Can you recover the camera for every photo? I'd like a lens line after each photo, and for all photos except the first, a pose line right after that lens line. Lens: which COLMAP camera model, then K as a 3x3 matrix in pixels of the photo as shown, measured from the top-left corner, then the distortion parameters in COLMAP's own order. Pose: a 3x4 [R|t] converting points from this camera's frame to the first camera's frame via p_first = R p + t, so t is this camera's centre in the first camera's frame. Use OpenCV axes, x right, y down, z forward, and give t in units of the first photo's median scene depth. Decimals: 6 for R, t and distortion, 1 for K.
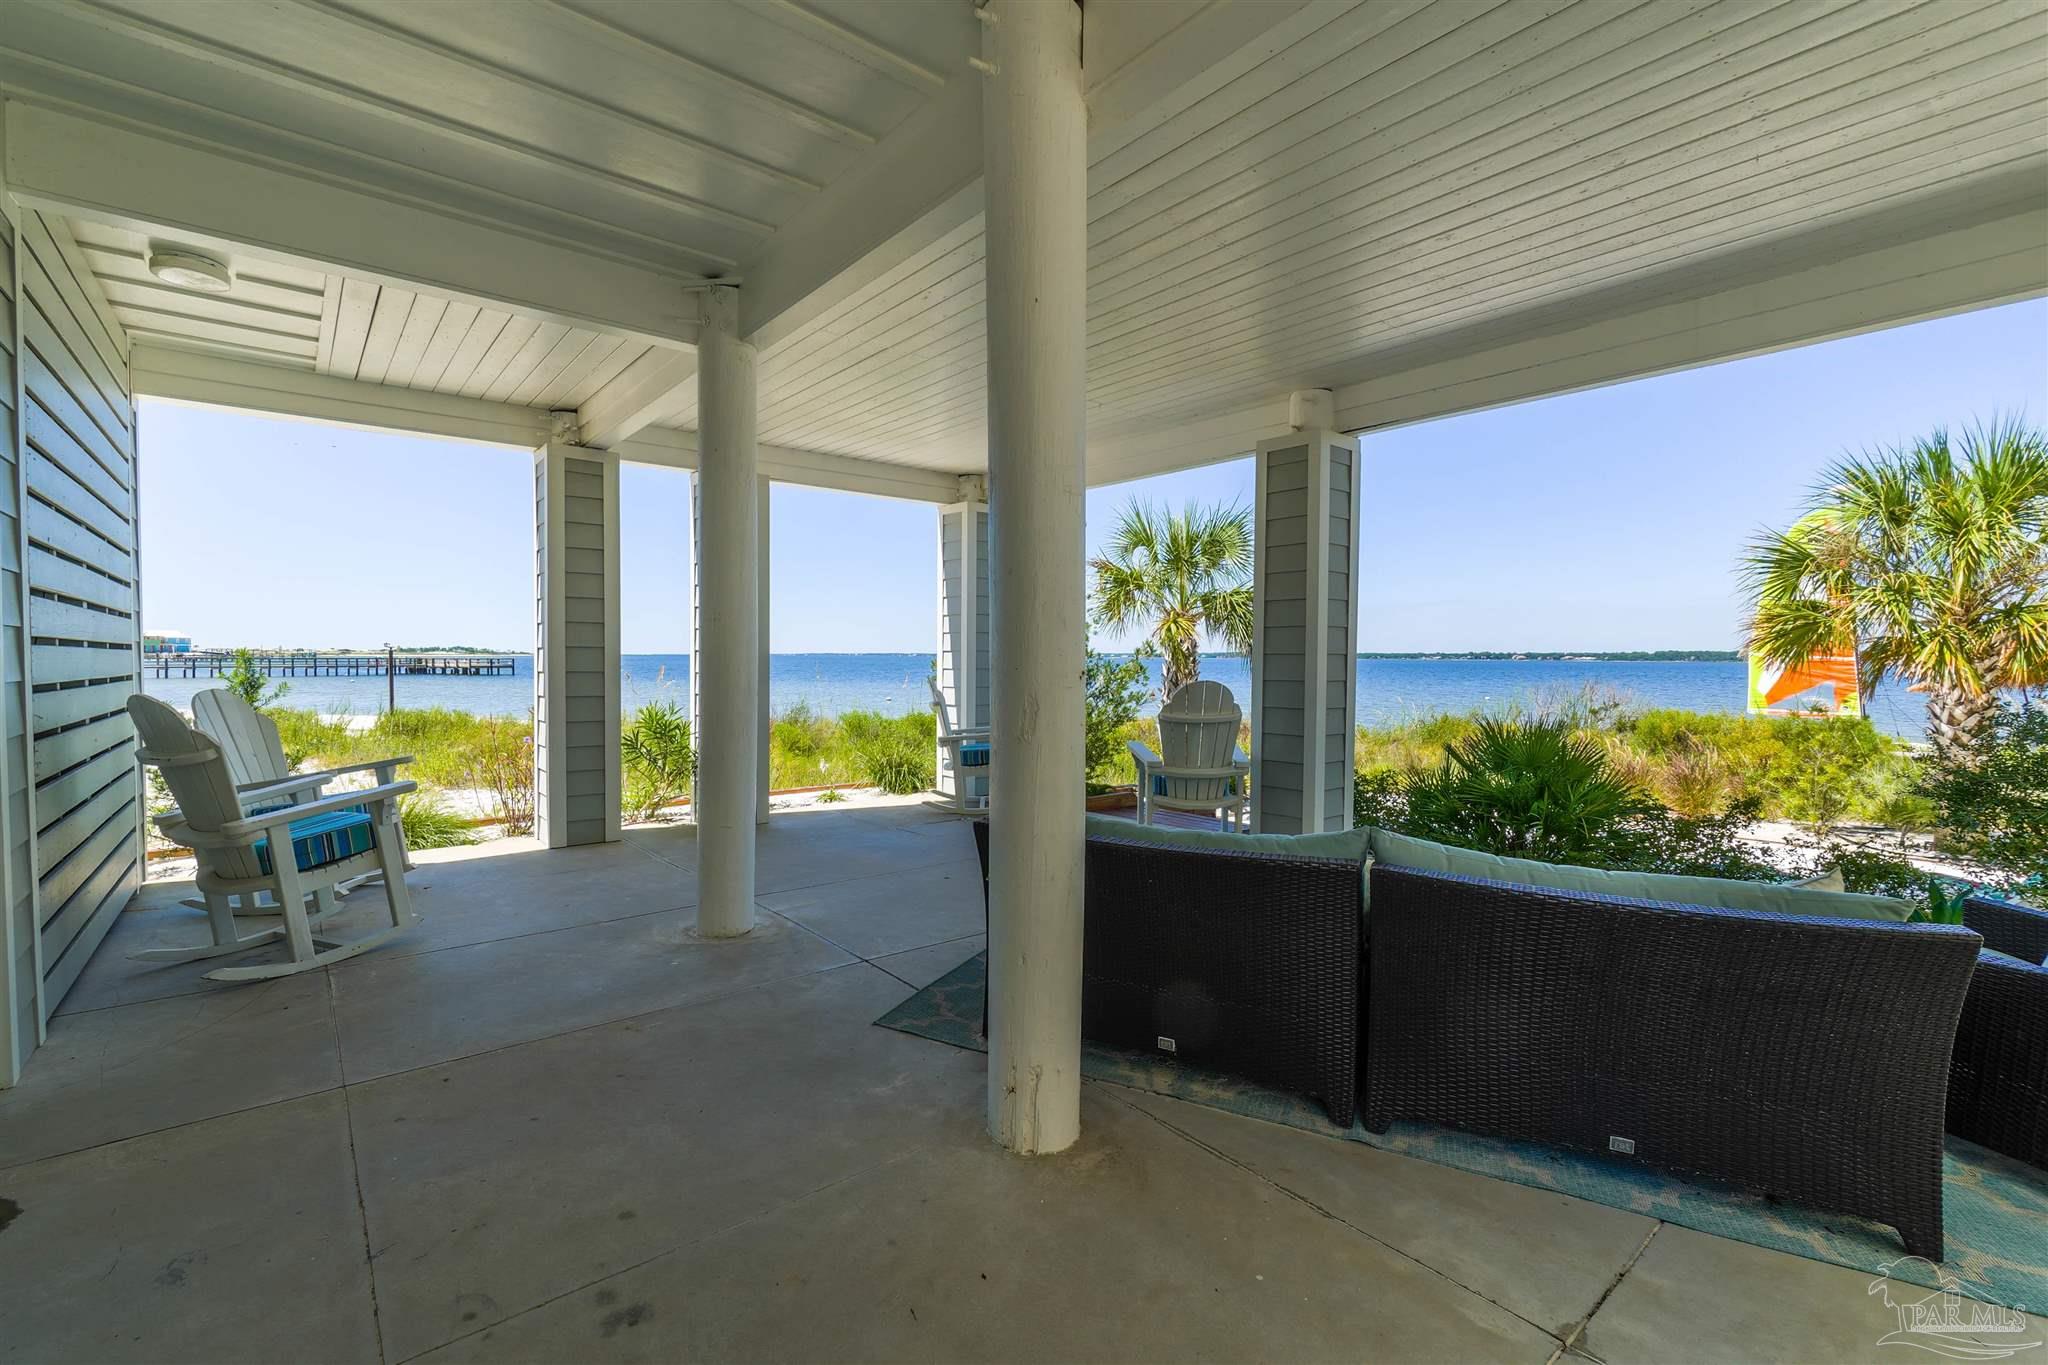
lens RADIAL K [[921.6, 0, 1020.1], [0, 921.6, 663.8], [0, 0, 1]] dist [0.022093, -0.025834]
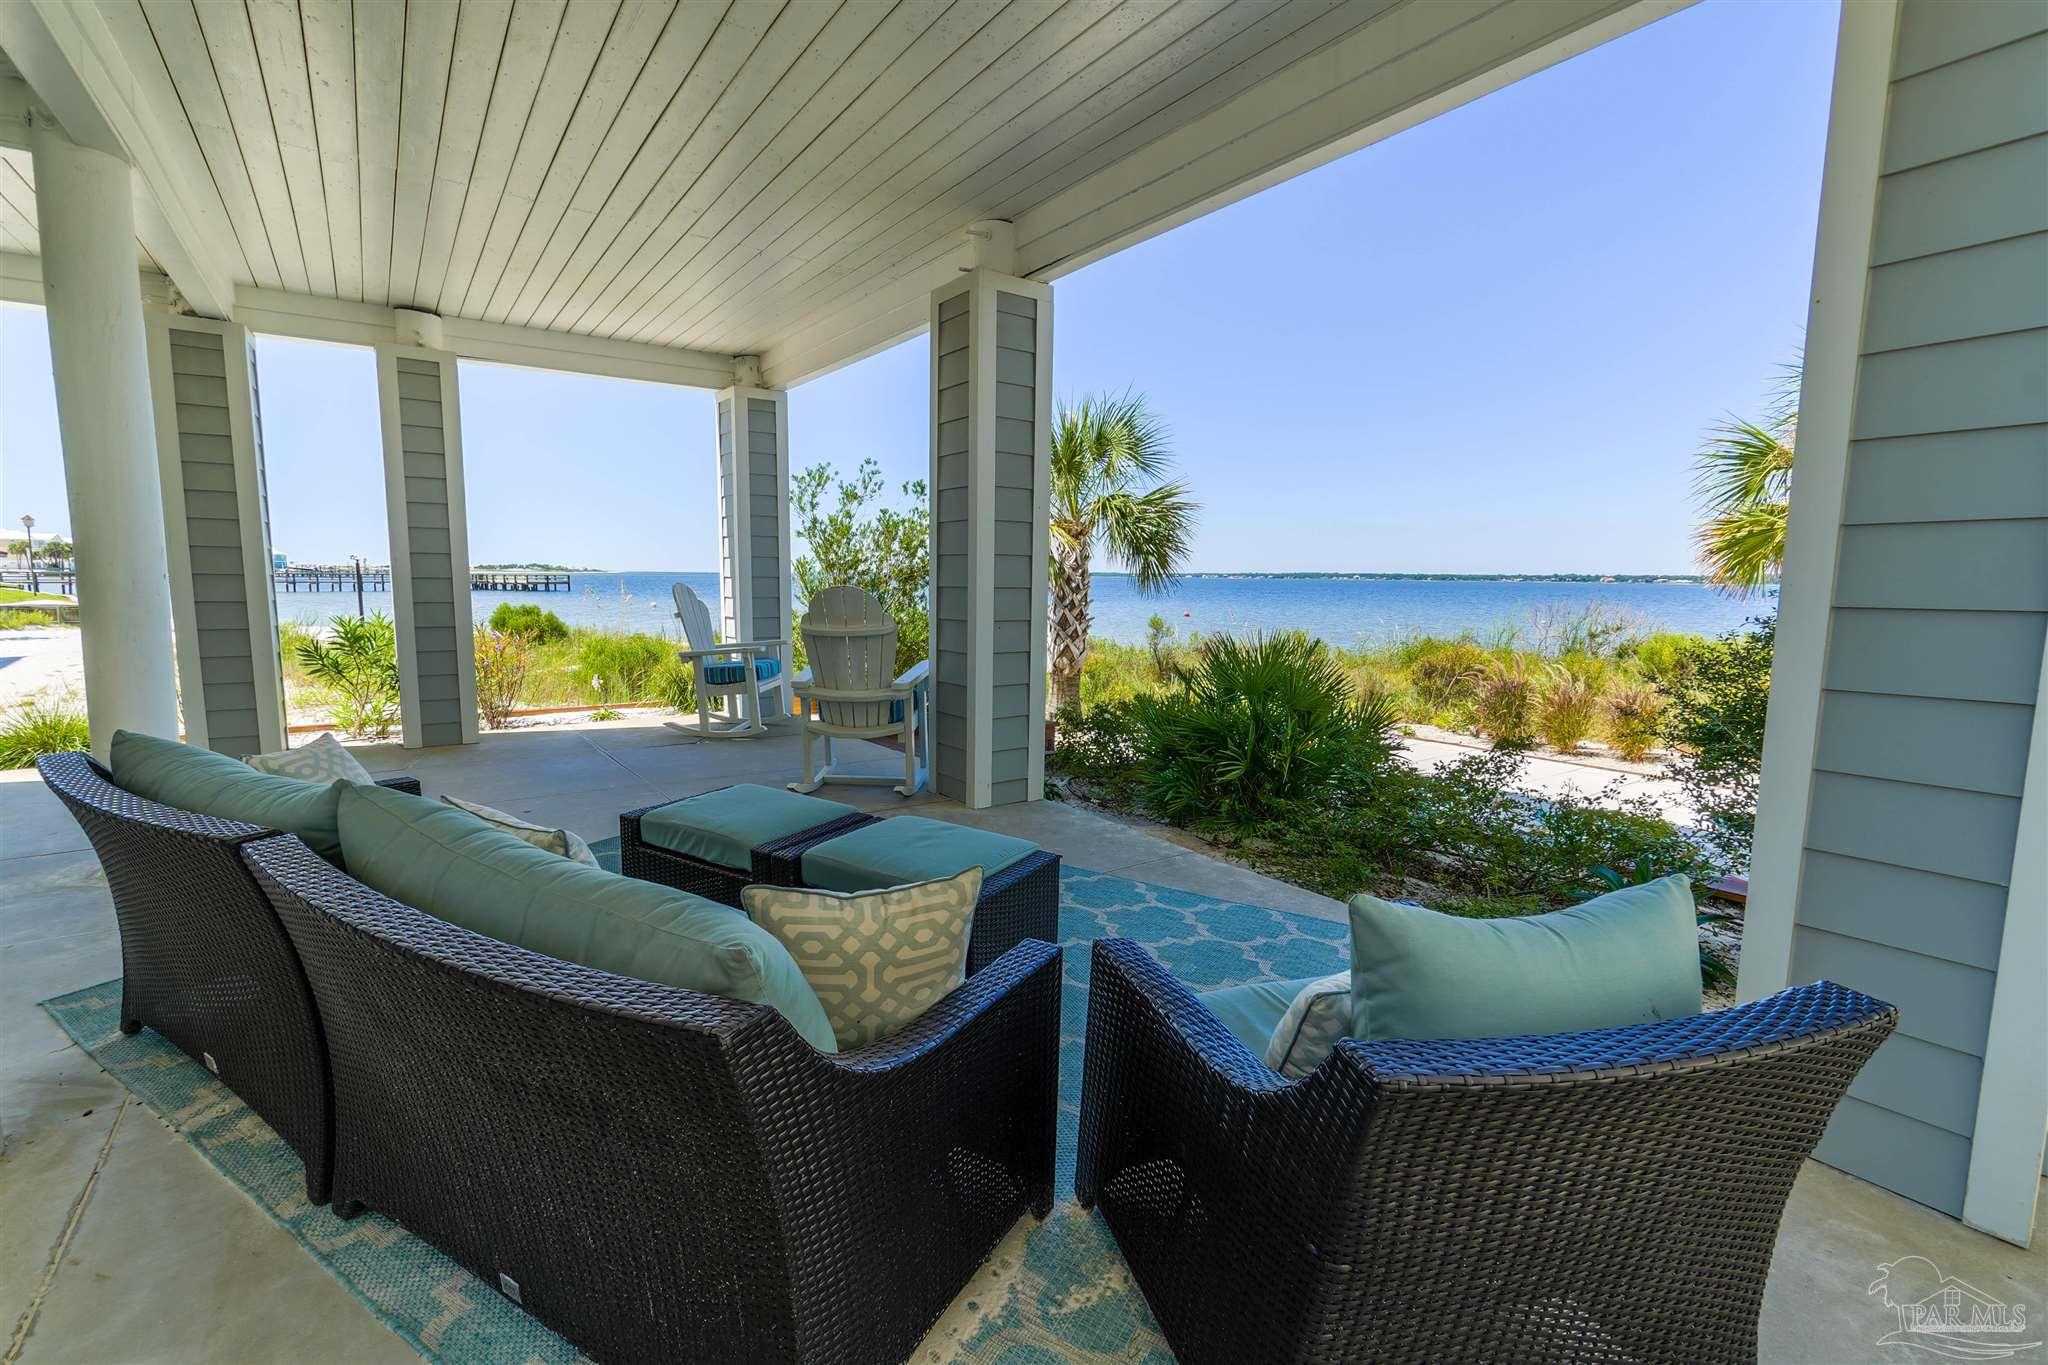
lens RADIAL K [[916.8, 0, 1024.0], [0, 916.8, 682.5], [0, 0, 1]] dist [-0.001939, -0.000196]
pose [[0.997078, 0.013557, -0.075173, 0.213051], [-0.005441, 0.994230, 0.107135, 0.007437], [0.076192, -0.106413, 0.991399, 0.091231]]
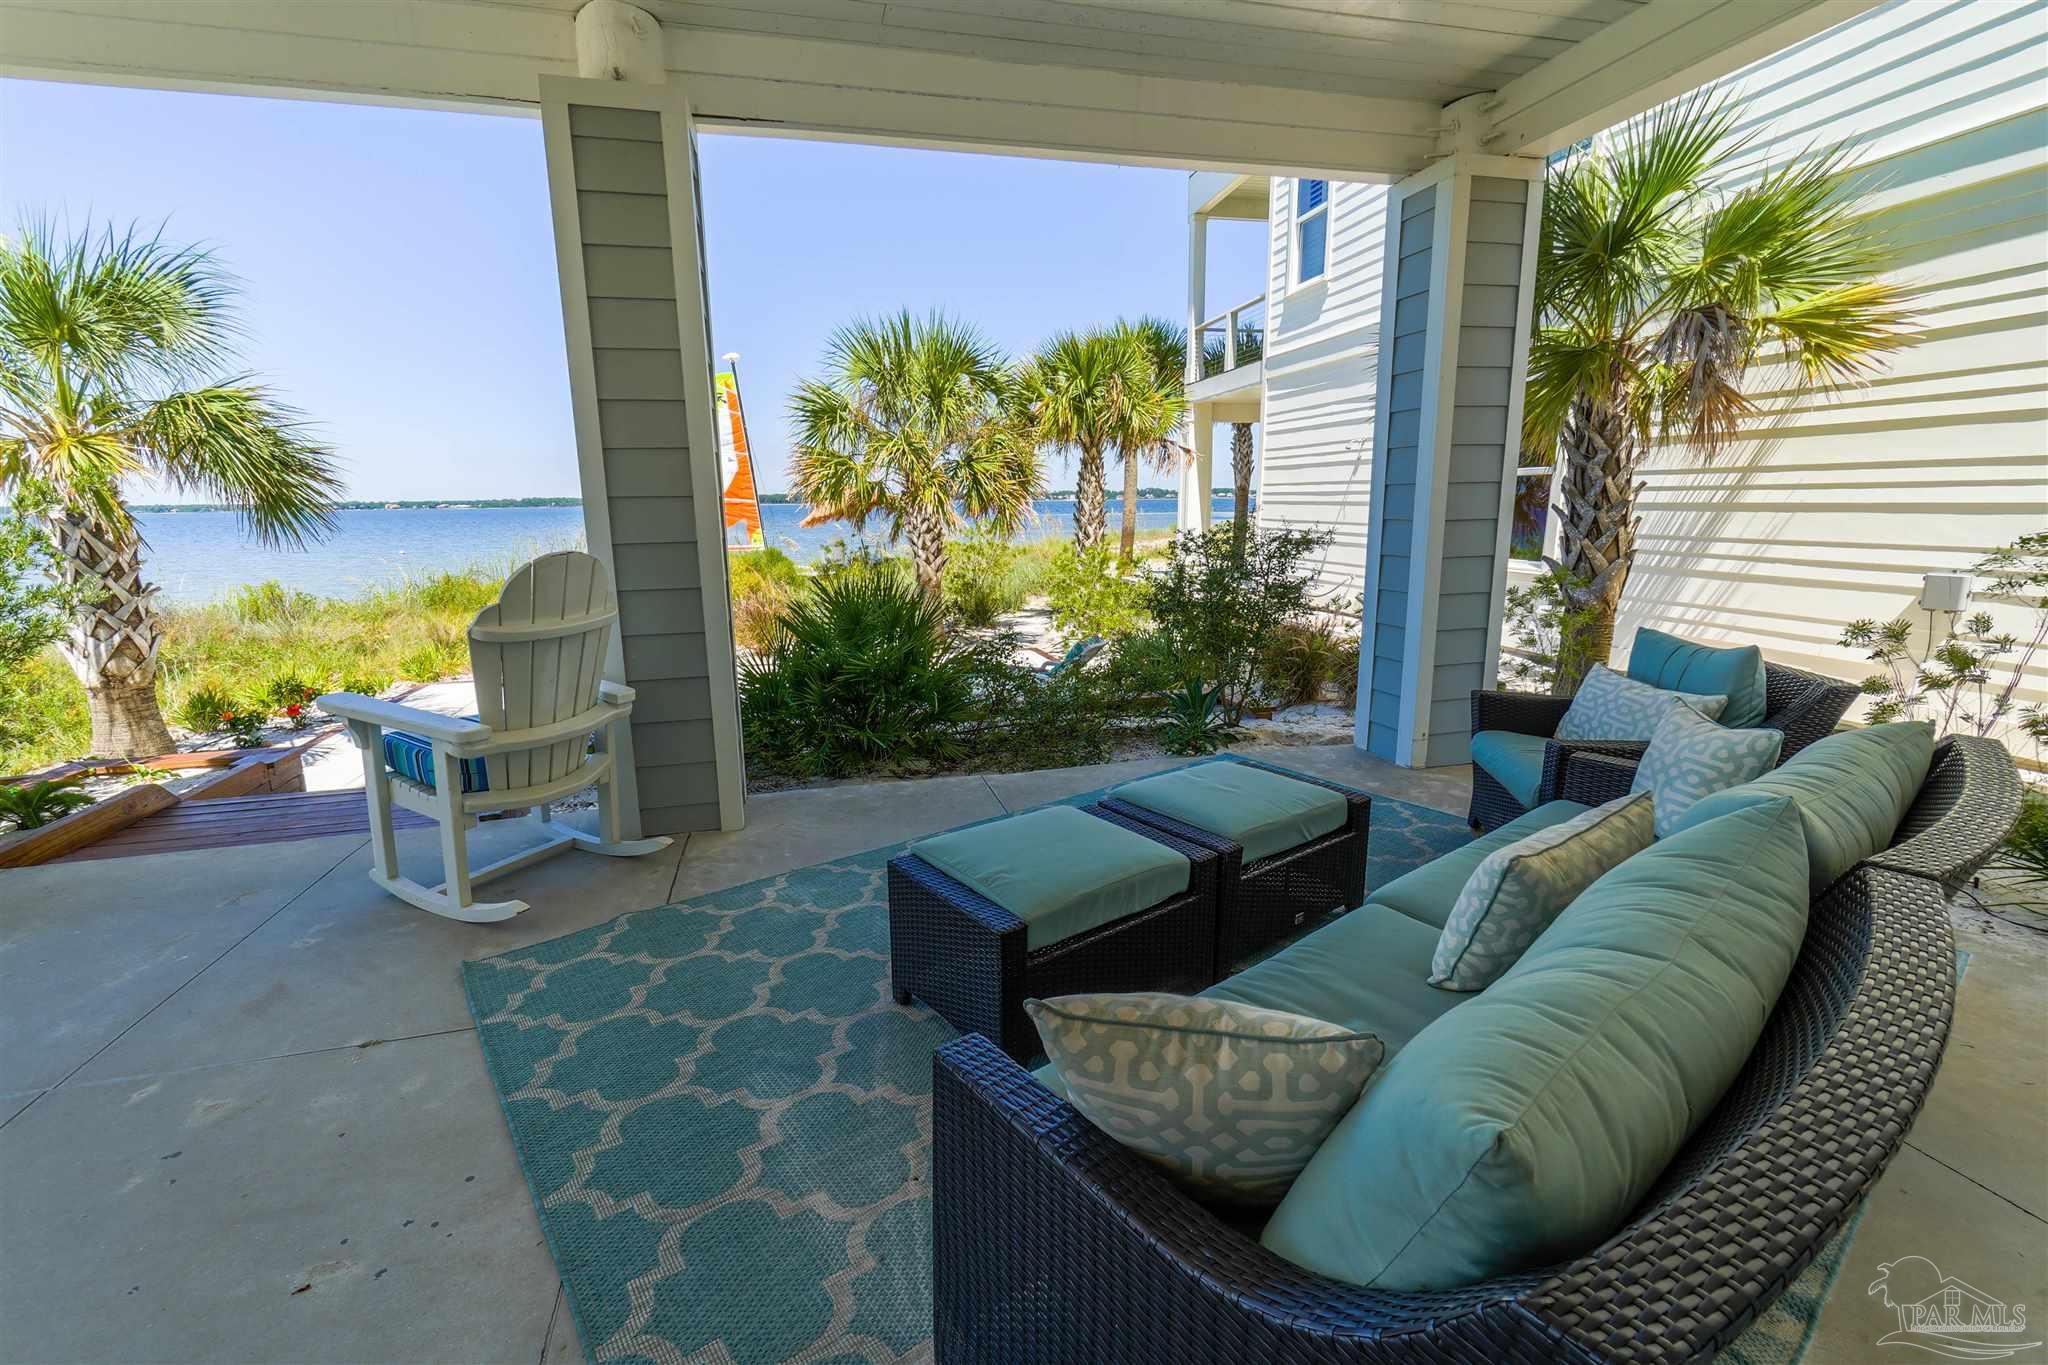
lens RADIAL K [[878.3, 0, 1024.0], [0, 878.3, 682.5], [0, 0, 1]] dist [-0.001808, -0.000155]
pose [[0.437818, -0.196128, 0.877411, -0.063252], [0.024465, 0.978154, 0.206439, -0.003028], [-0.898731, -0.068917, 0.433051, 0.278467]]
